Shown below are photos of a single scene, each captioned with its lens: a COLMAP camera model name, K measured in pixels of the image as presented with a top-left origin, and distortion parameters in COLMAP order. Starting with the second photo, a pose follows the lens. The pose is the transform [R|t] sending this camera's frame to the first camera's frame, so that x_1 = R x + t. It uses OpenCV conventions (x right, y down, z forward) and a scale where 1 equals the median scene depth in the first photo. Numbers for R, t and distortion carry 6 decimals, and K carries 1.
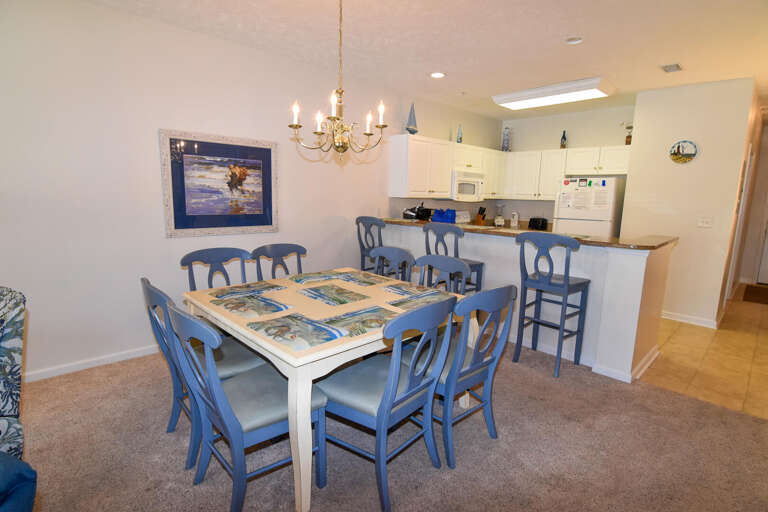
lens RADIAL K [[388.3, 0, 381.5], [0, 388.3, 256.7], [0, 0, 1]] dist [0.001614, 0.000268]
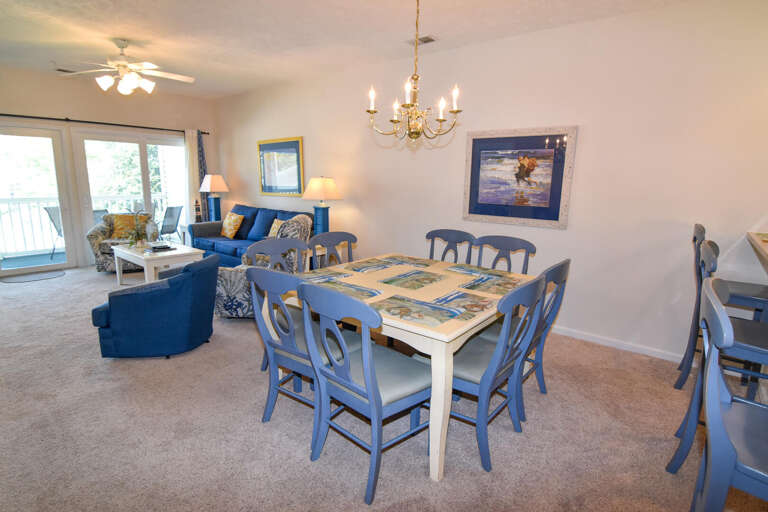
lens RADIAL K [[388.3, 0, 370.7], [0, 388.3, 271.8], [0, 0, 1]] dist [0.001614, 0.000268]
pose [[0.098251, 0.224499, -0.969509, 0.633766], [-0.168201, 0.963952, 0.206167, -0.087563], [0.980844, 0.142817, 0.132470, 0.516215]]
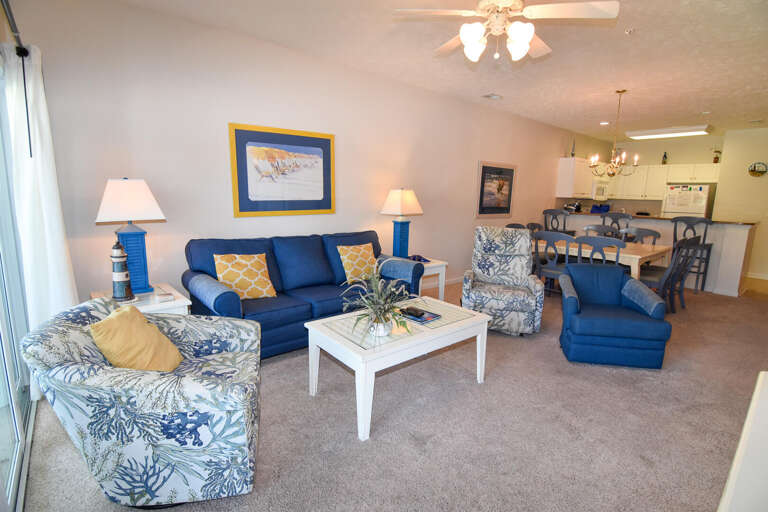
lens RADIAL K [[388.9, 0, 383.8], [0, 388.9, 256.1], [0, 0, 1]] dist [-0.002667, -0.001224]
pose [[0.998715, 0.010911, -0.049485, -0.821985], [-0.011046, 0.999936, -0.002448, 0.127066], [0.049455, 0.002991, 0.998772, -0.804082]]
